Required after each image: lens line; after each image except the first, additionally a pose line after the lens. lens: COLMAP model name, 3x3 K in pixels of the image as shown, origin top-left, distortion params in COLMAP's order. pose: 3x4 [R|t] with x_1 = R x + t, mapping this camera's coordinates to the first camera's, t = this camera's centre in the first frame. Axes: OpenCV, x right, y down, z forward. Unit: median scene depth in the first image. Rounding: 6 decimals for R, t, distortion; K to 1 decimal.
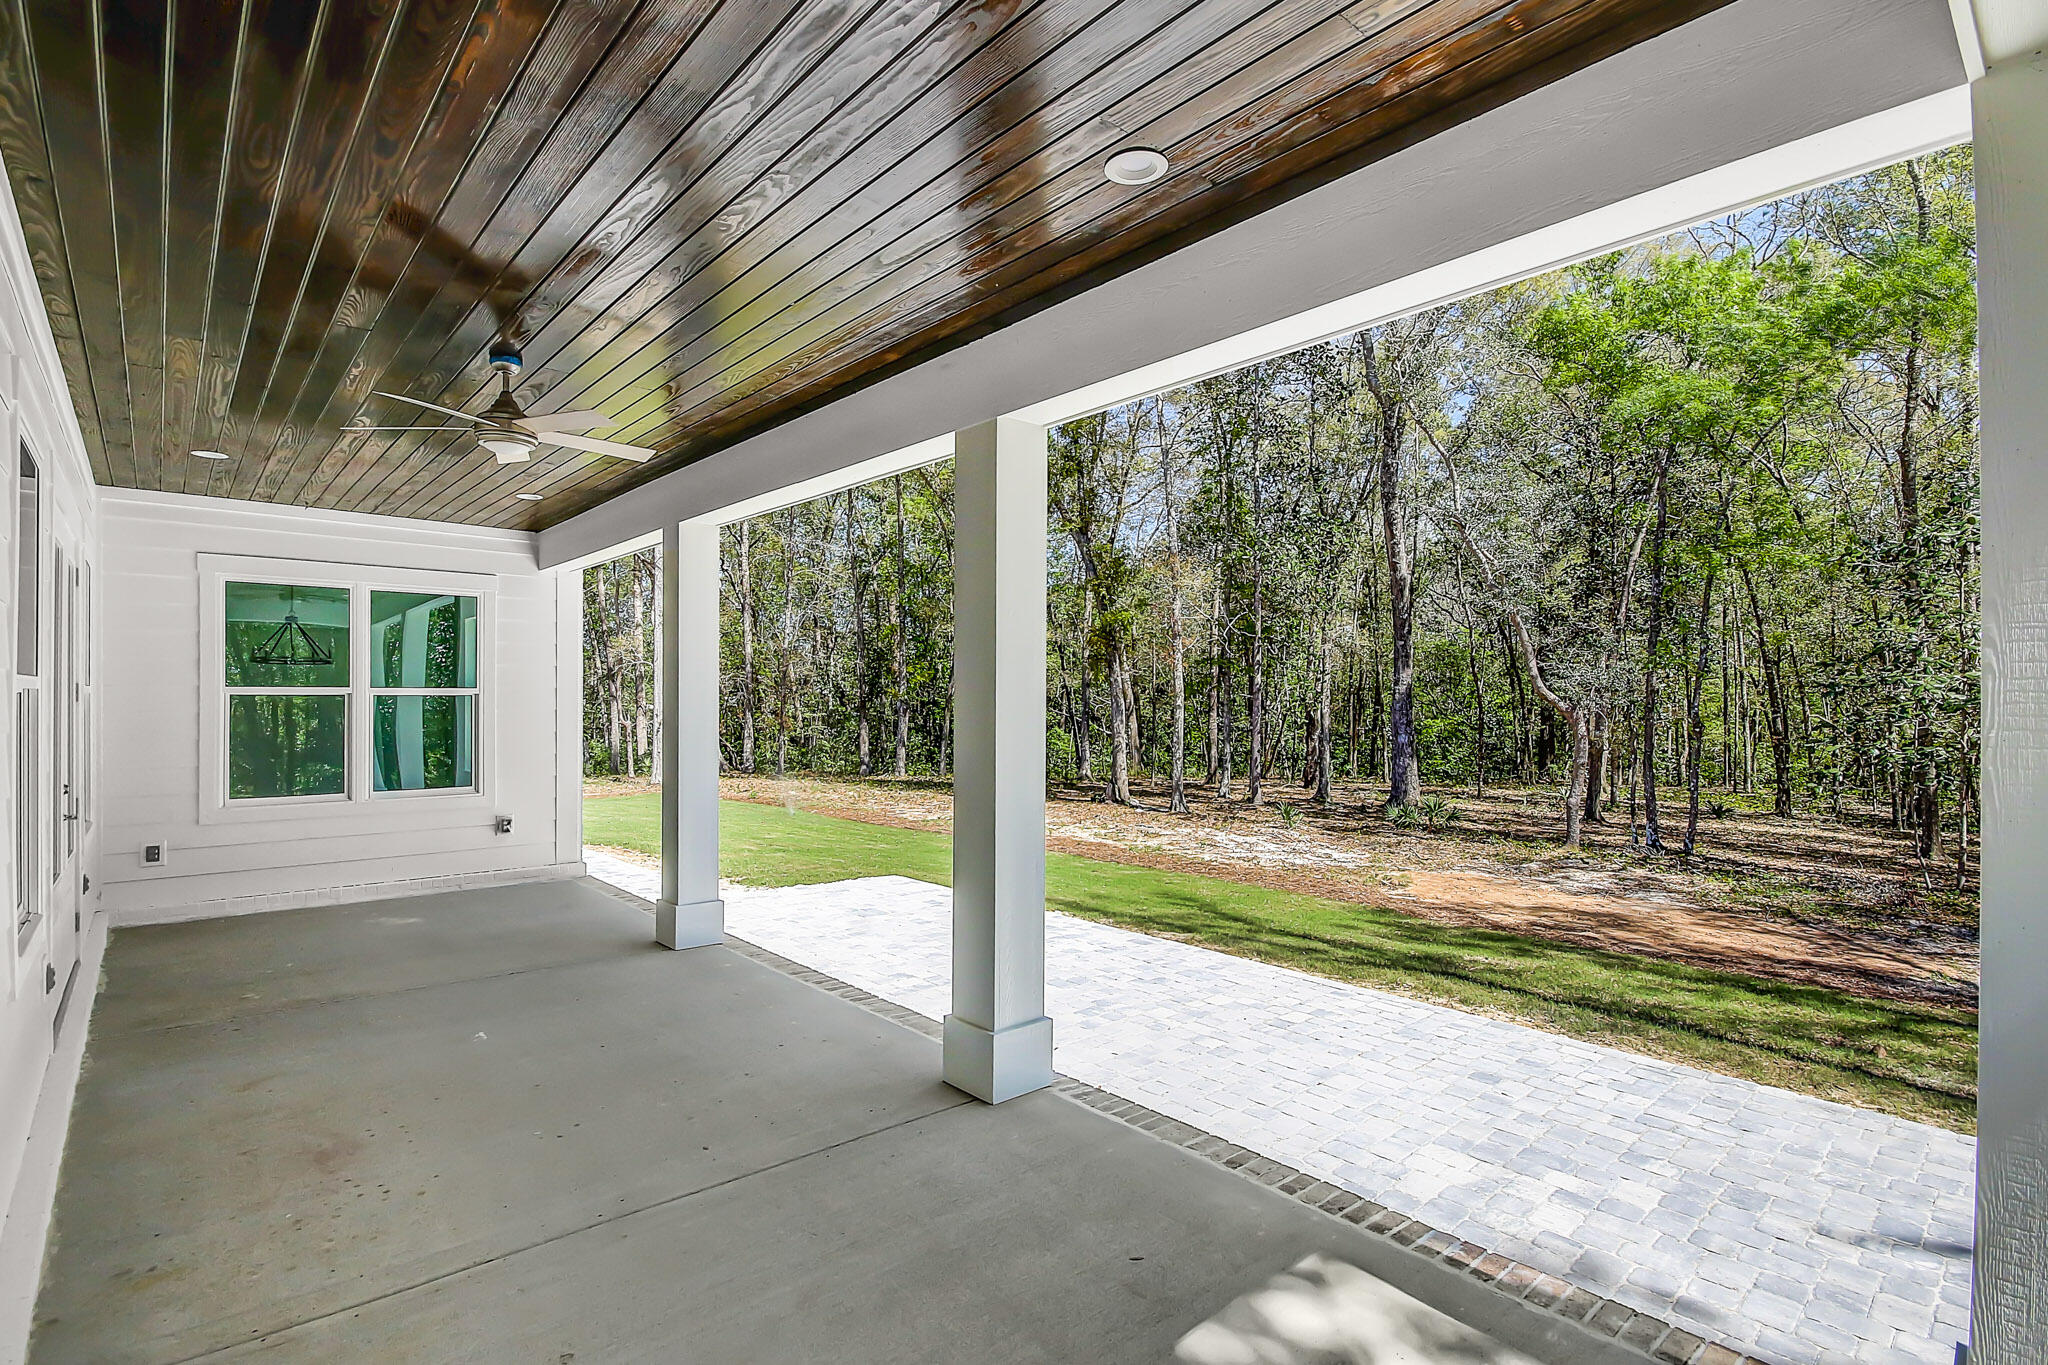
lens RADIAL K [[984.9, 0, 1024.0], [0, 984.9, 682.5], [0, 0, 1]] dist [0.000863, 0.000143]
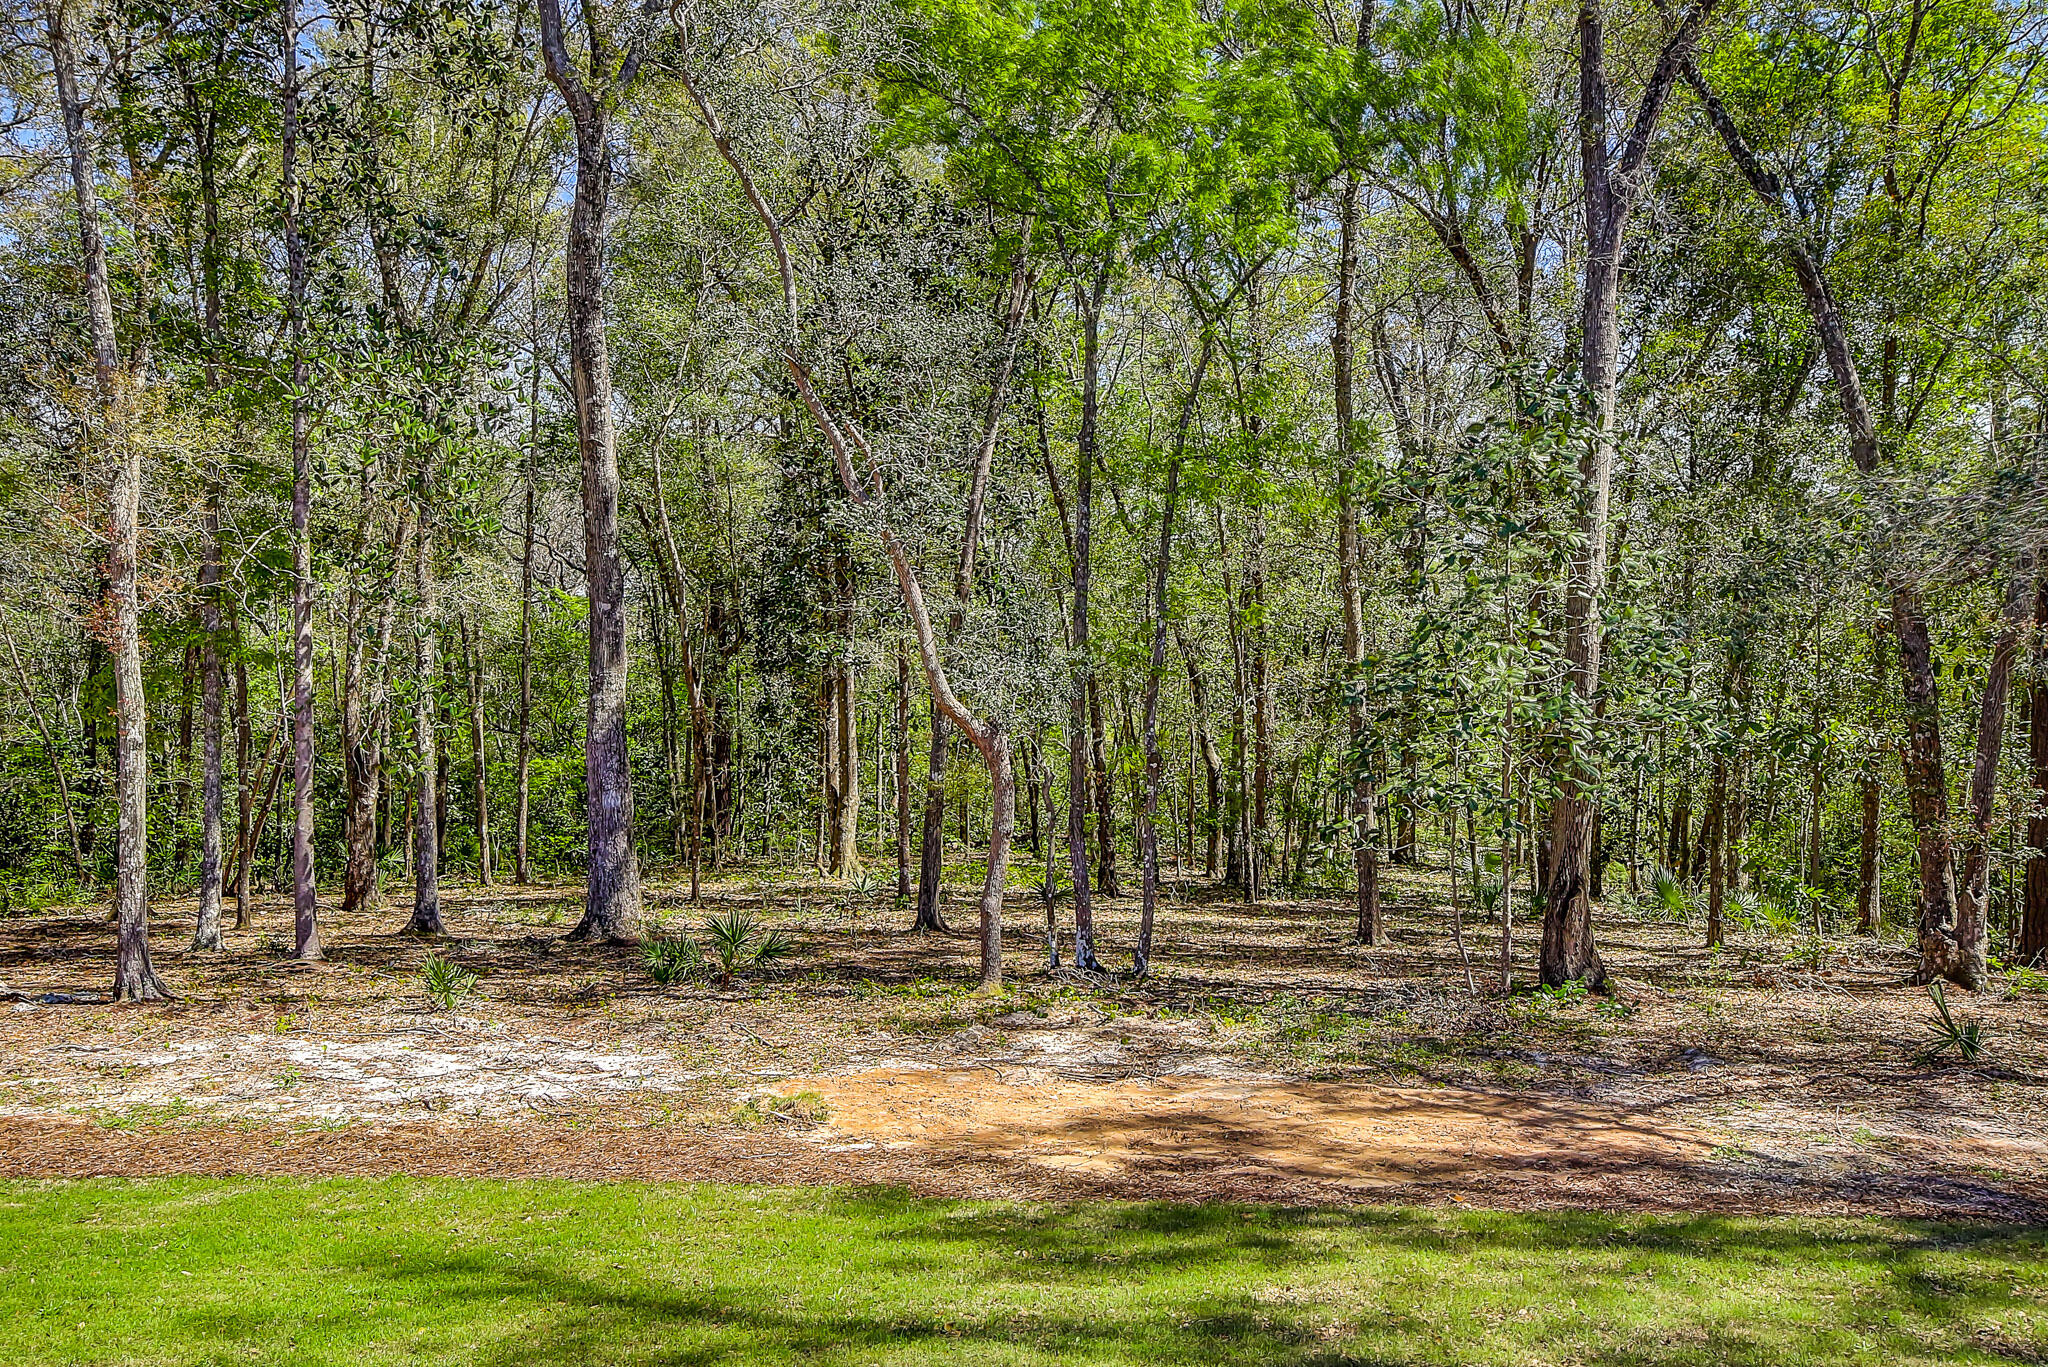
lens RADIAL K [[1792.4, 0, 1023.3], [0, 1792.4, 720.5], [0, 0, 1]] dist [0.019953, -0.003938]
pose [[0.747777, -0.011493, 0.663851, -0.077641], [0.001883, 0.999883, 0.015188, 0.005196], [-0.663948, -0.010107, 0.747711, 0.235315]]
